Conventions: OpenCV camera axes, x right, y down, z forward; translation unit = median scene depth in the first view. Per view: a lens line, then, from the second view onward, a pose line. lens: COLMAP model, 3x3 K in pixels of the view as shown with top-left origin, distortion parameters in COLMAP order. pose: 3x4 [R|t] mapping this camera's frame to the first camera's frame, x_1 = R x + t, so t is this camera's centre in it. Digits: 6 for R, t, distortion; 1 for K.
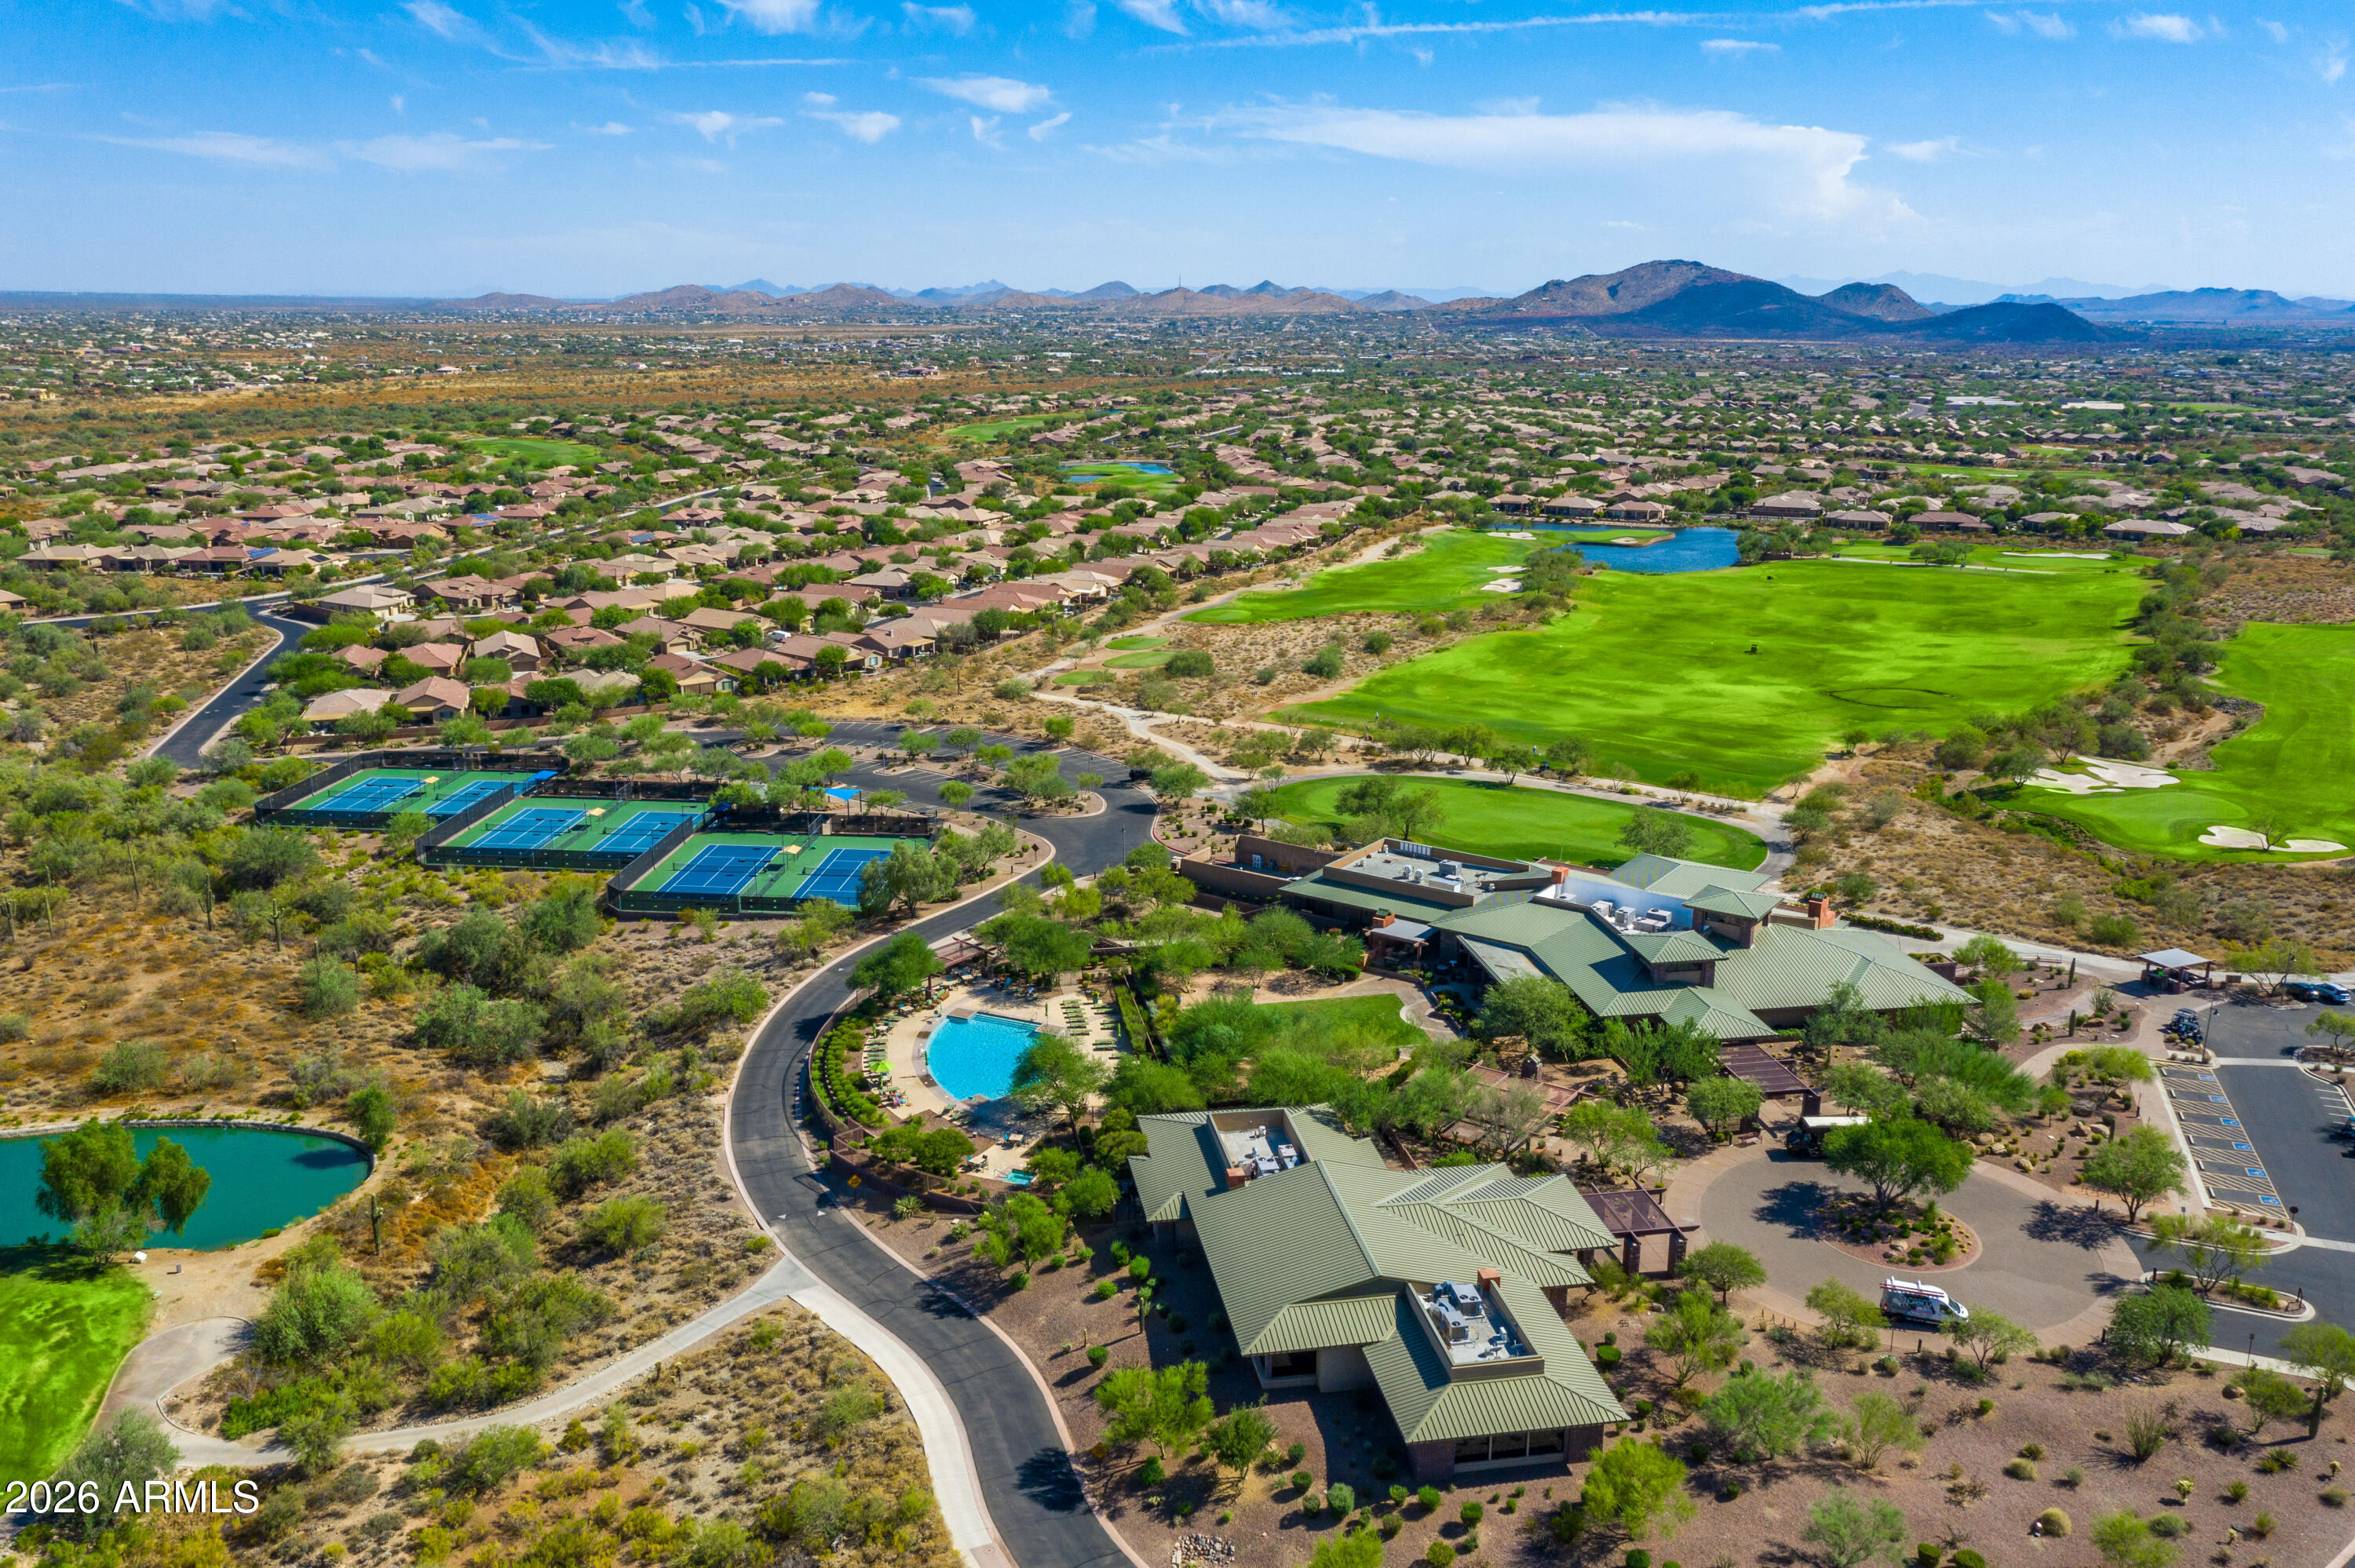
lens RADIAL K [[1848.2, 0, 1177.5], [0, 1848.2, 784.0], [0, 0, 1]] dist [-0.001991, 0.041469]
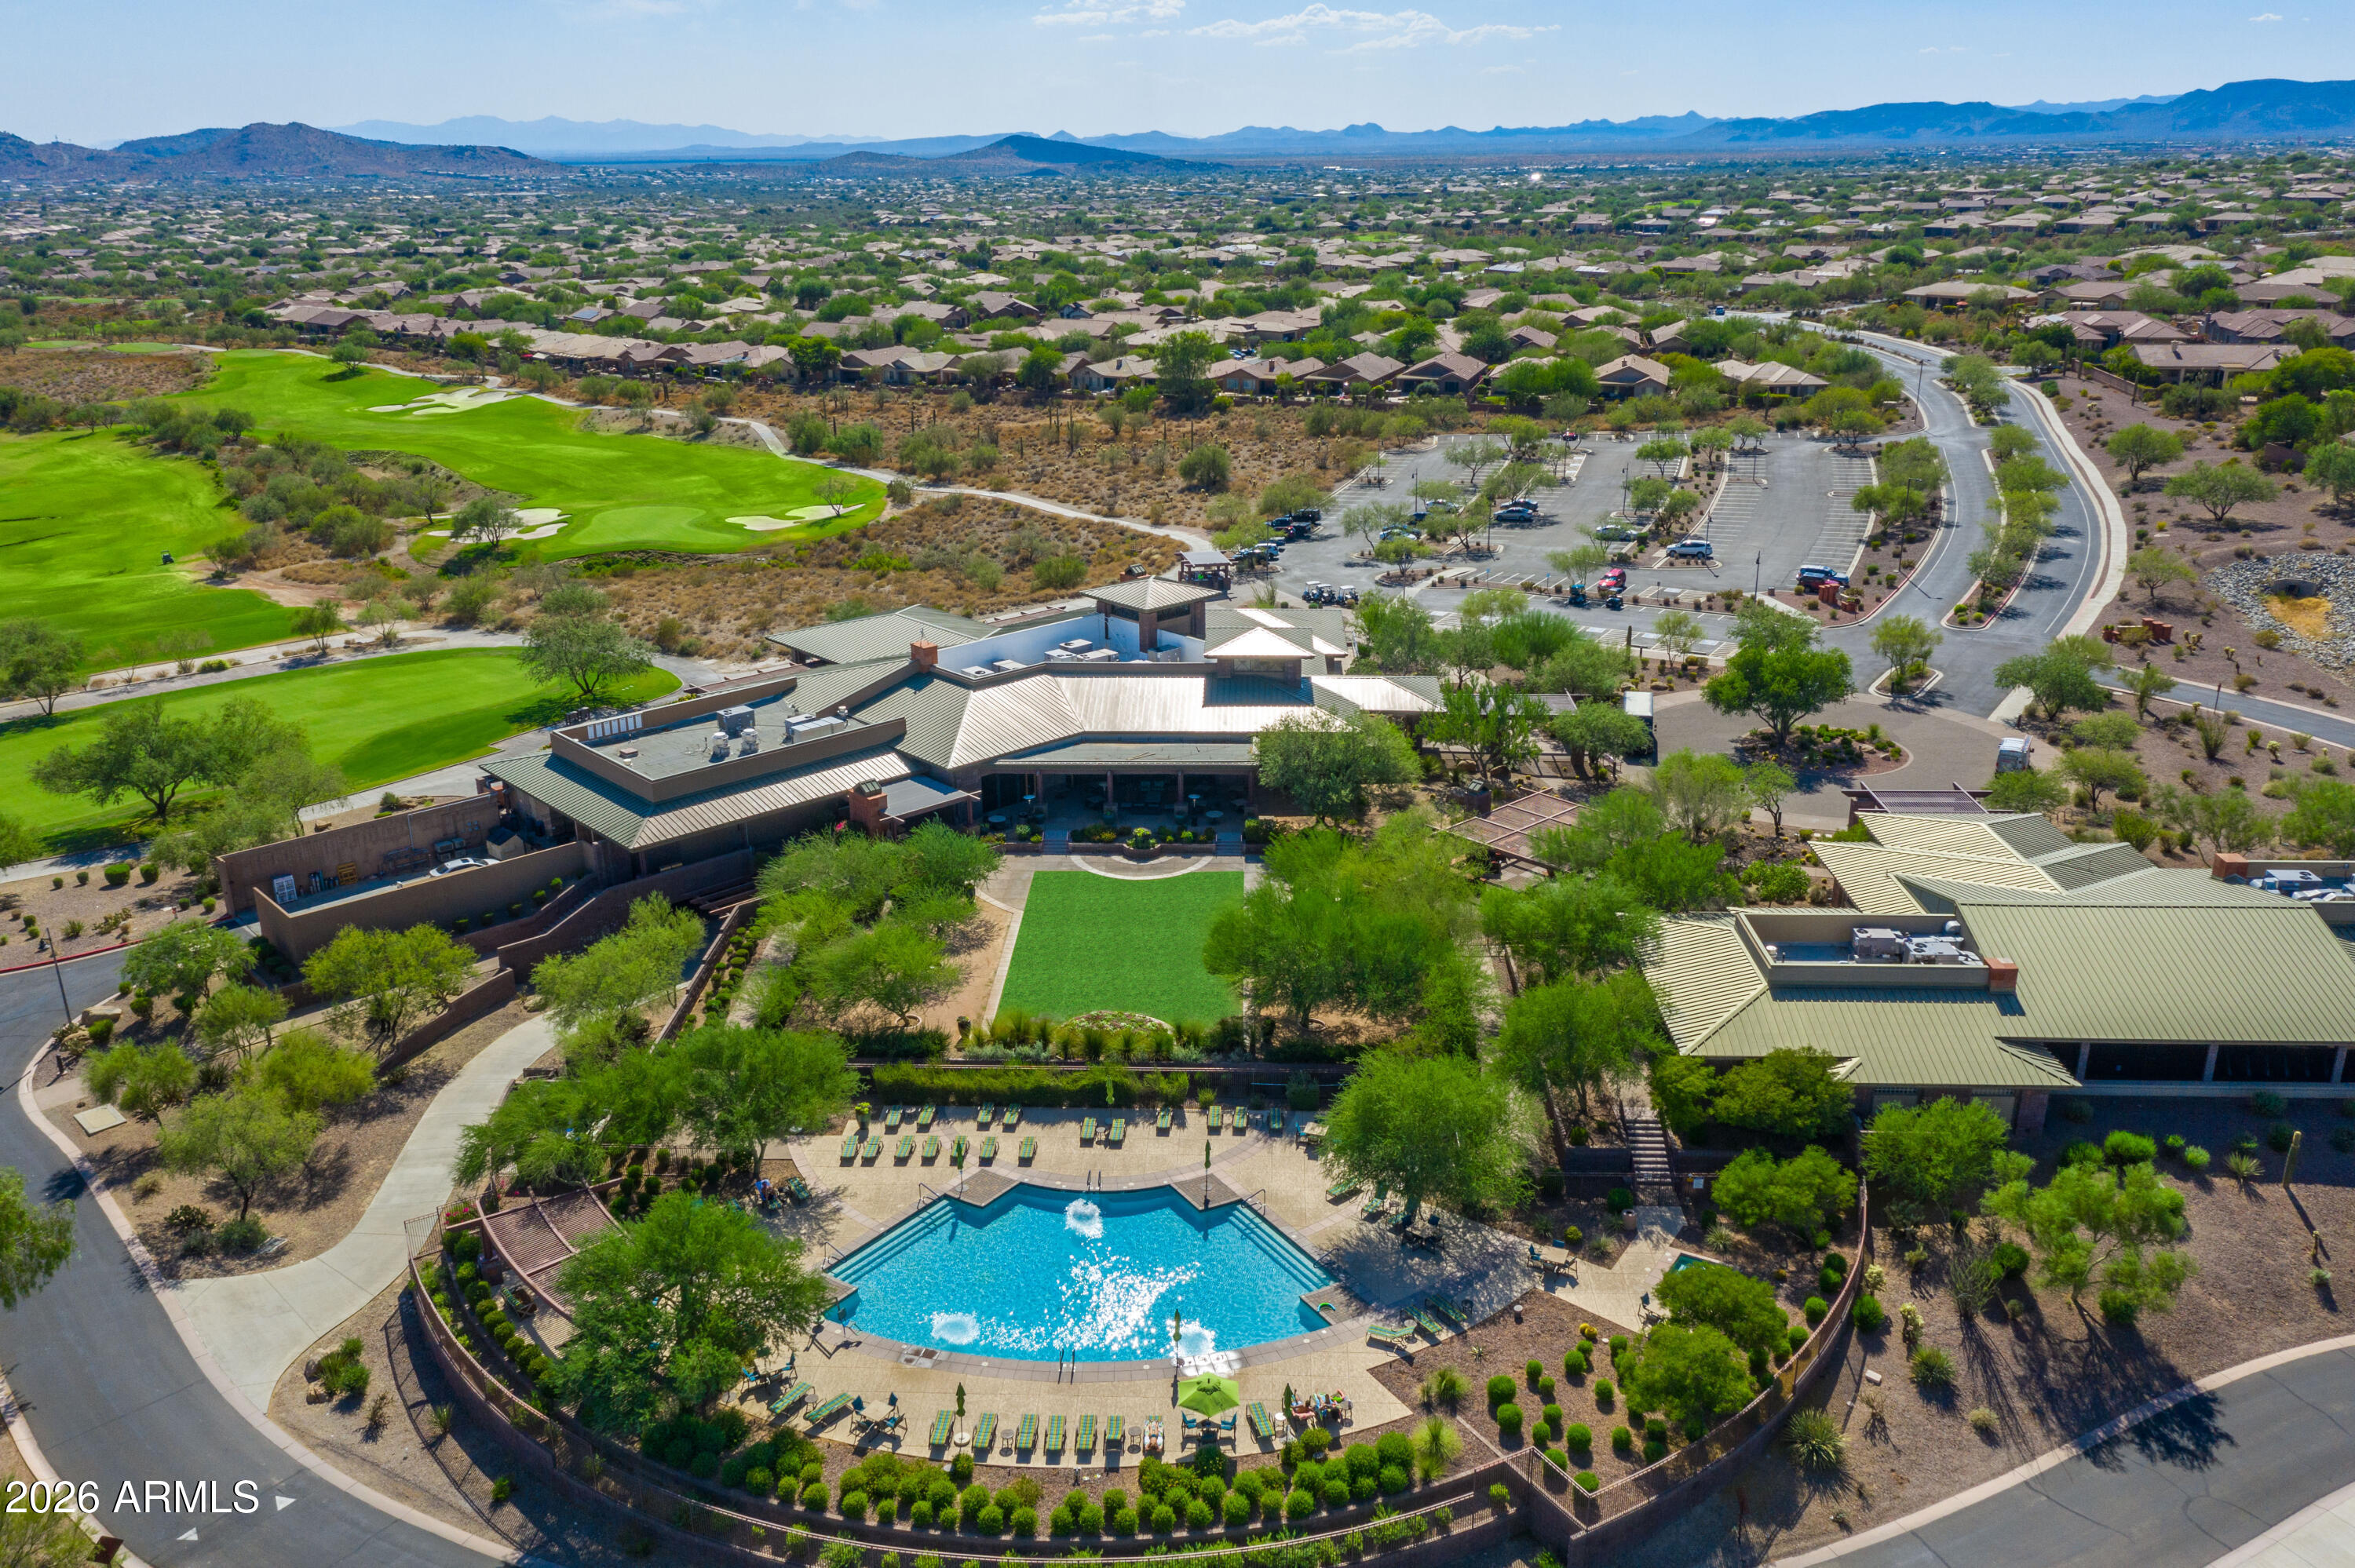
lens RADIAL K [[1848.2, 0, 1177.5], [0, 1848.2, 784.0], [0, 0, 1]] dist [-0.001991, 0.041469]
pose [[0.206371, -0.327147, 0.922164, -0.535721], [0.257549, 0.927379, 0.271361, -0.086019], [-0.943970, 0.181501, 0.275641, 0.967134]]
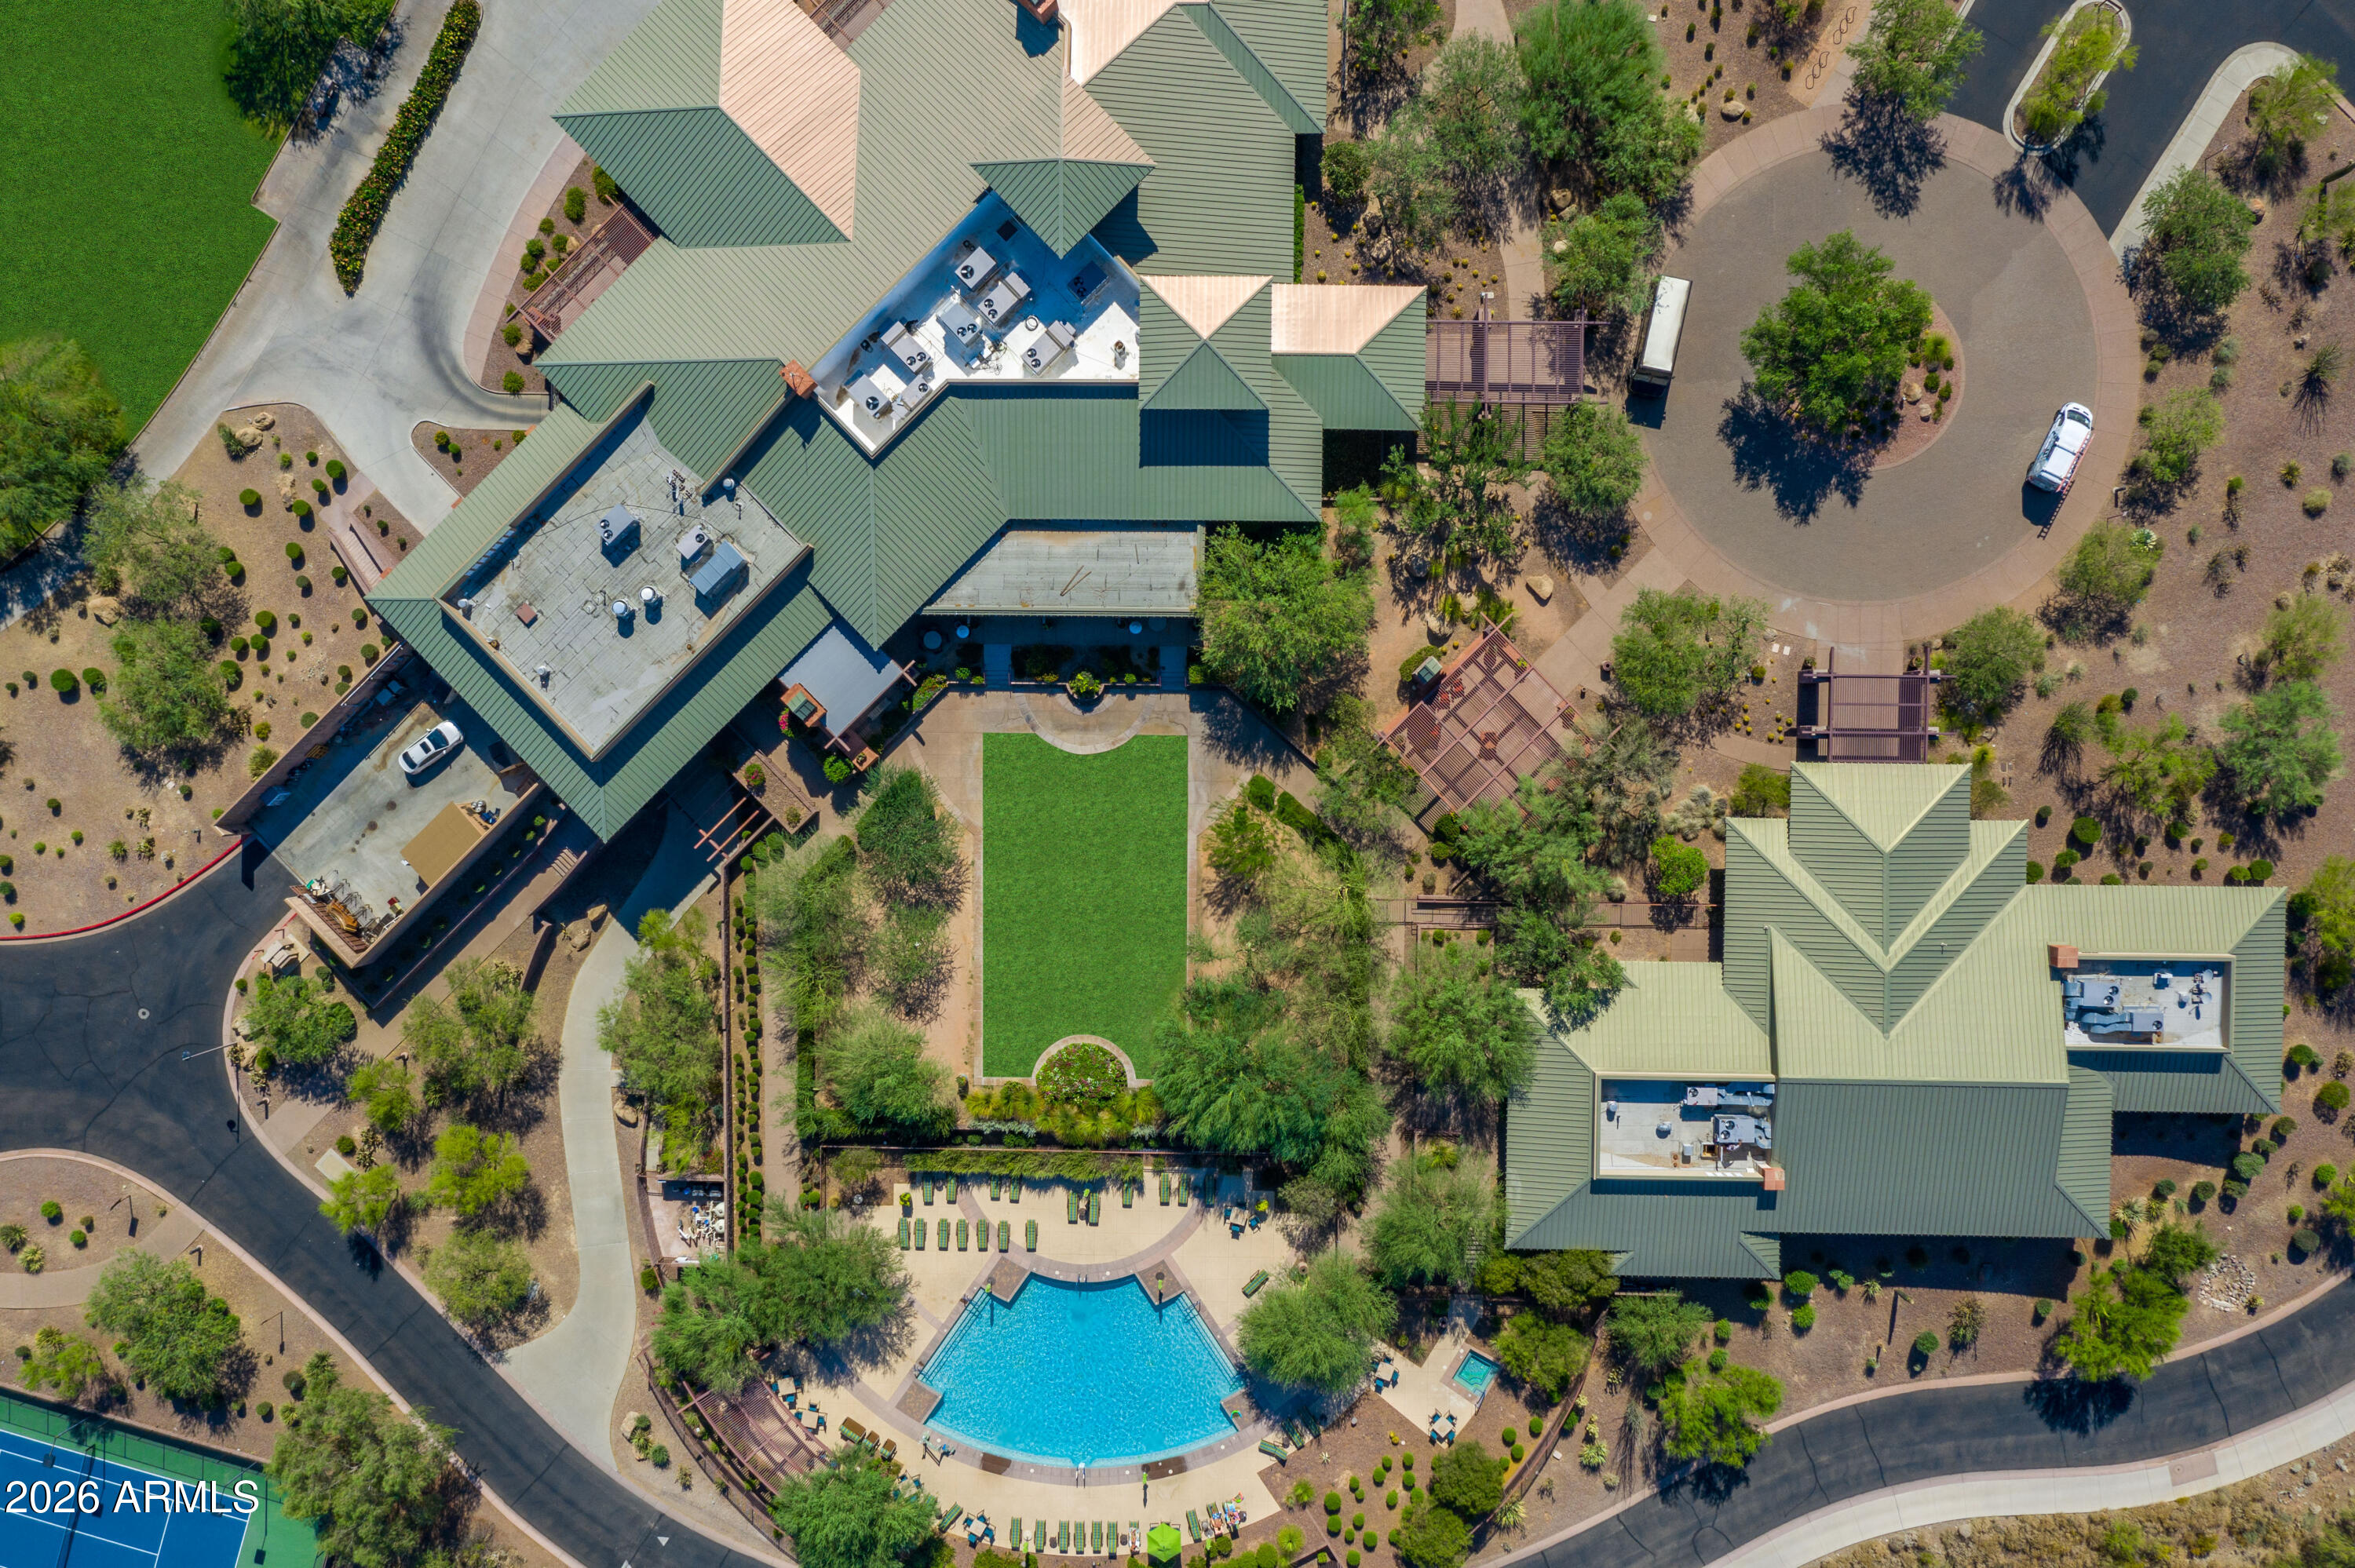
lens RADIAL K [[1848.2, 0, 1177.5], [0, 1848.2, 784.0], [0, 0, 1]] dist [-0.001991, 0.041469]
pose [[0.177077, -0.983768, -0.029068, 0.161169], [0.278092, 0.021681, 0.960310, -0.585118], [-0.944091, -0.178133, 0.277417, 0.942640]]
